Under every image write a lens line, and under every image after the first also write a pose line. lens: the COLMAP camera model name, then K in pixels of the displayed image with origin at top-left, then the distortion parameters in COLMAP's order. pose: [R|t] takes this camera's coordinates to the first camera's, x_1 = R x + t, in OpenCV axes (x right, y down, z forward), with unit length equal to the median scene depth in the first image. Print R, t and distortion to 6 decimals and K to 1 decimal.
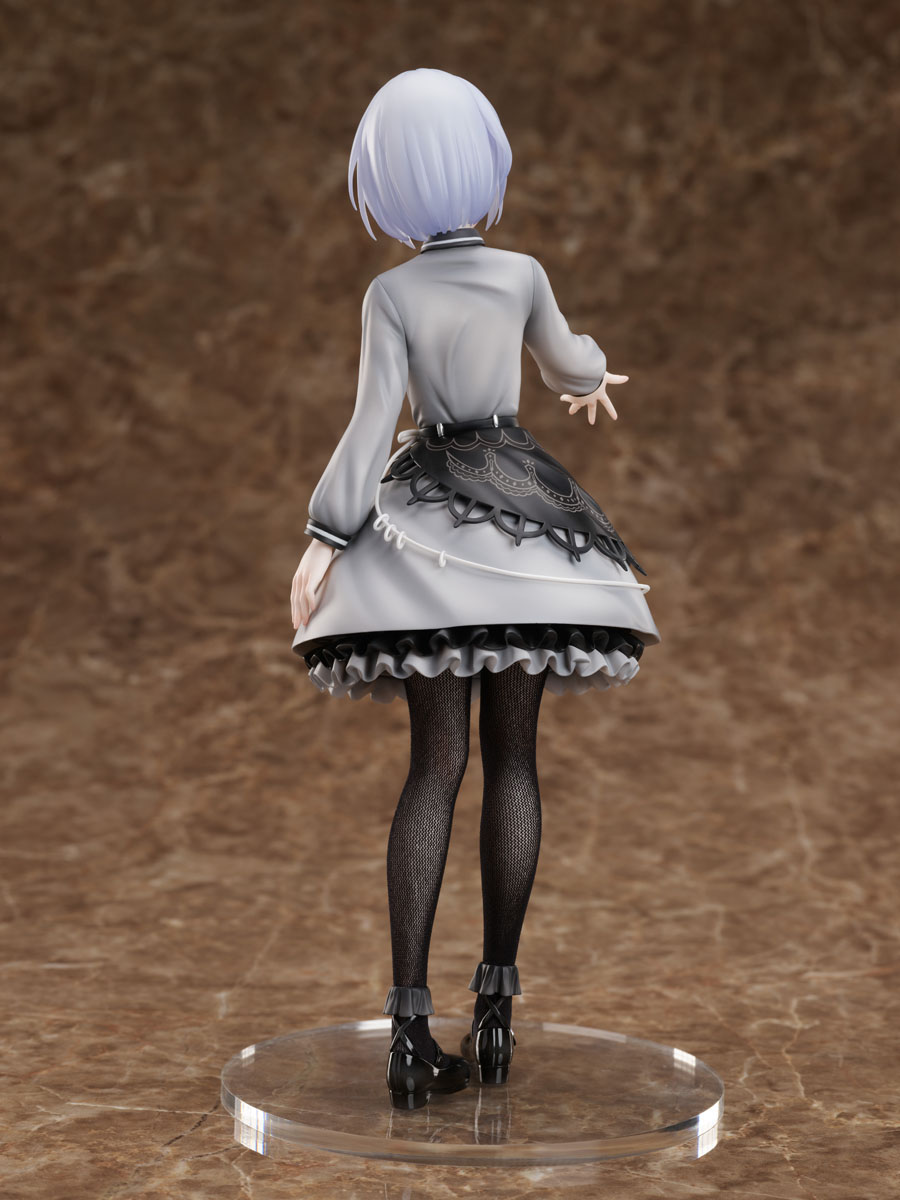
lens RADIAL K [[3897.9, 0, 434.4], [0, 3897.9, 595.9], [0, 0, 1]] dist [0.078294, -2.045287]
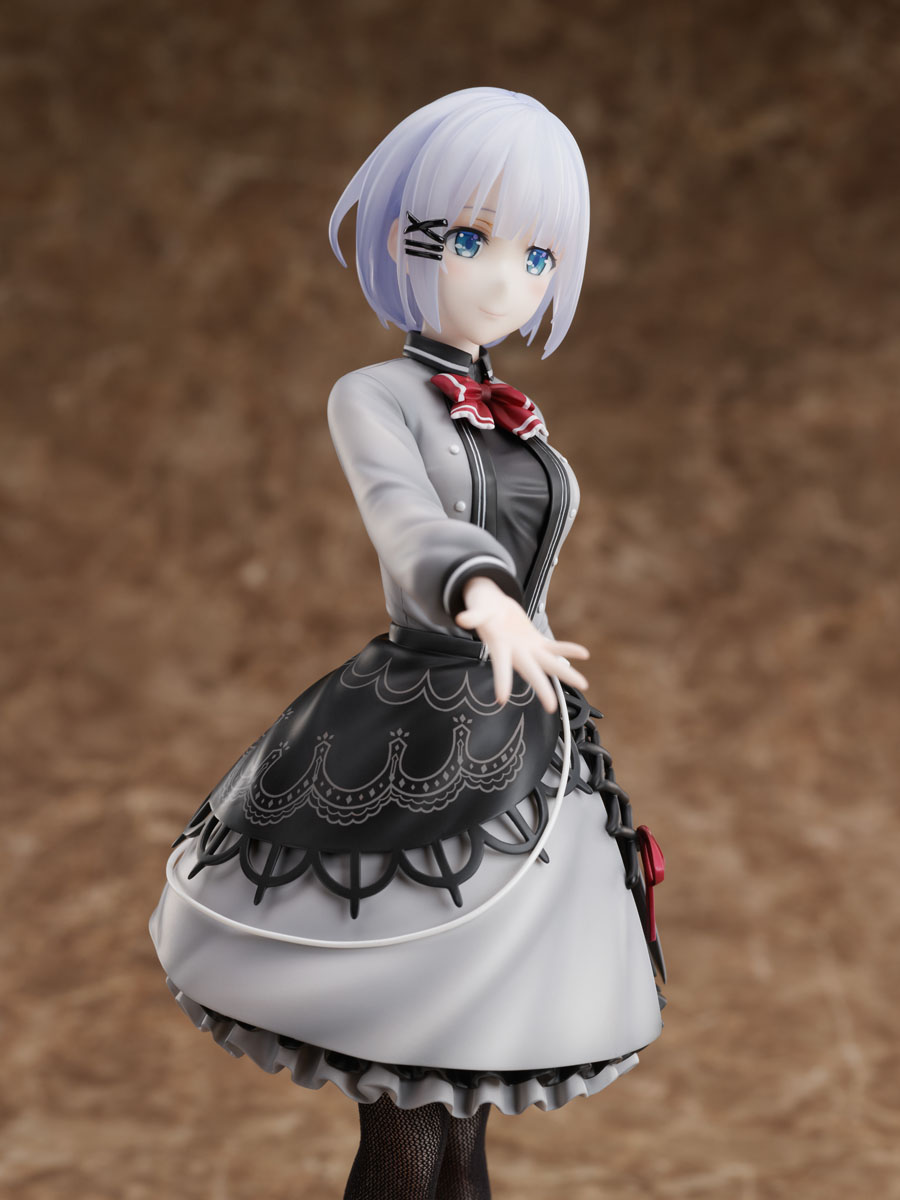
lens RADIAL K [[3891.1, 0, 474.0], [0, 3891.1, 603.9], [0, 0, 1]] dist [0.090049, -1.788184]
pose [[0.998712, -0.048359, 0.015374, 0.012270], [0.048035, 0.998629, 0.020800, -0.039468], [-0.016359, -0.020035, 0.999665, 0.214635]]
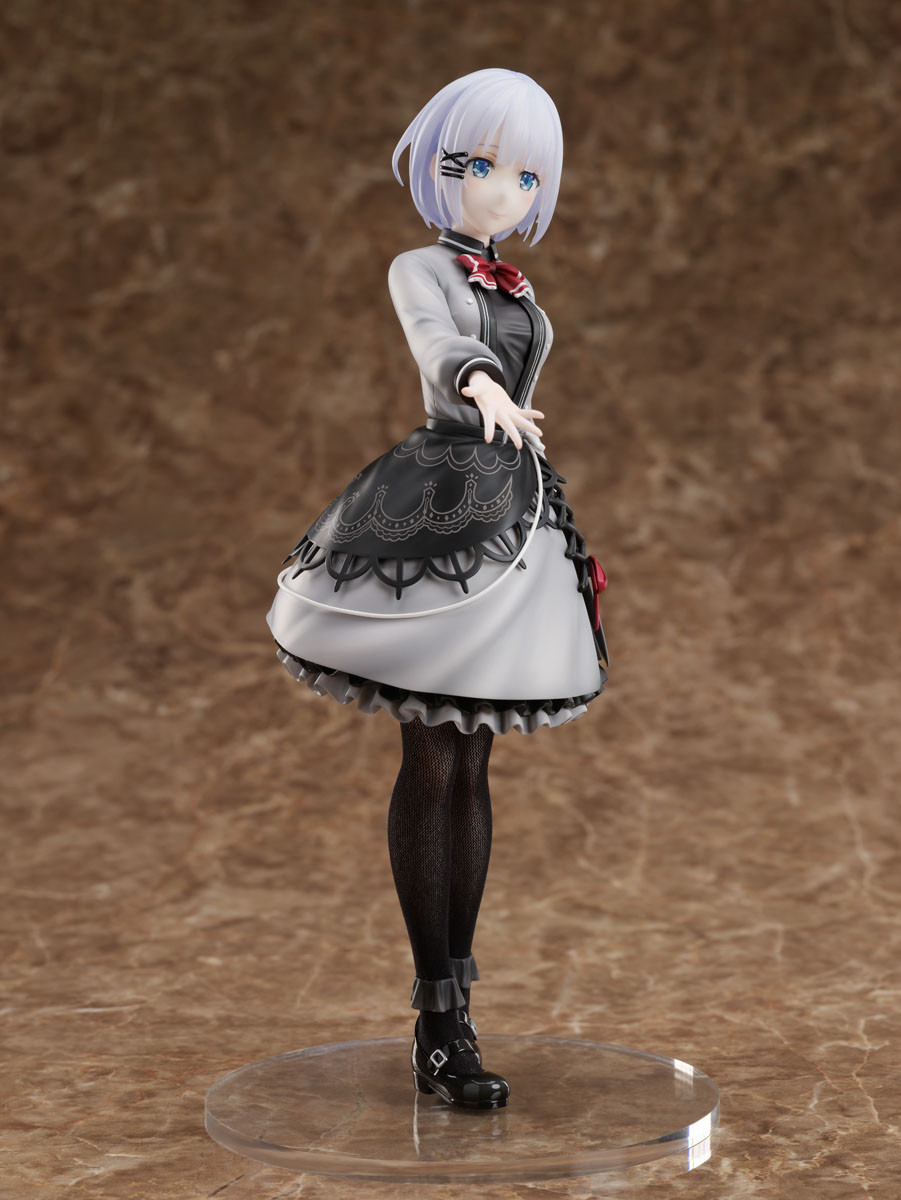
lens RADIAL K [[3897.9, 0, 434.9], [0, 3897.9, 595.9], [0, 0, 1]] dist [0.078294, -2.045287]
pose [[0.999403, -0.033881, -0.006774, -0.001852], [0.033834, 0.999403, -0.007032, 0.002112], [0.007008, 0.006798, 0.999952, 0.031896]]
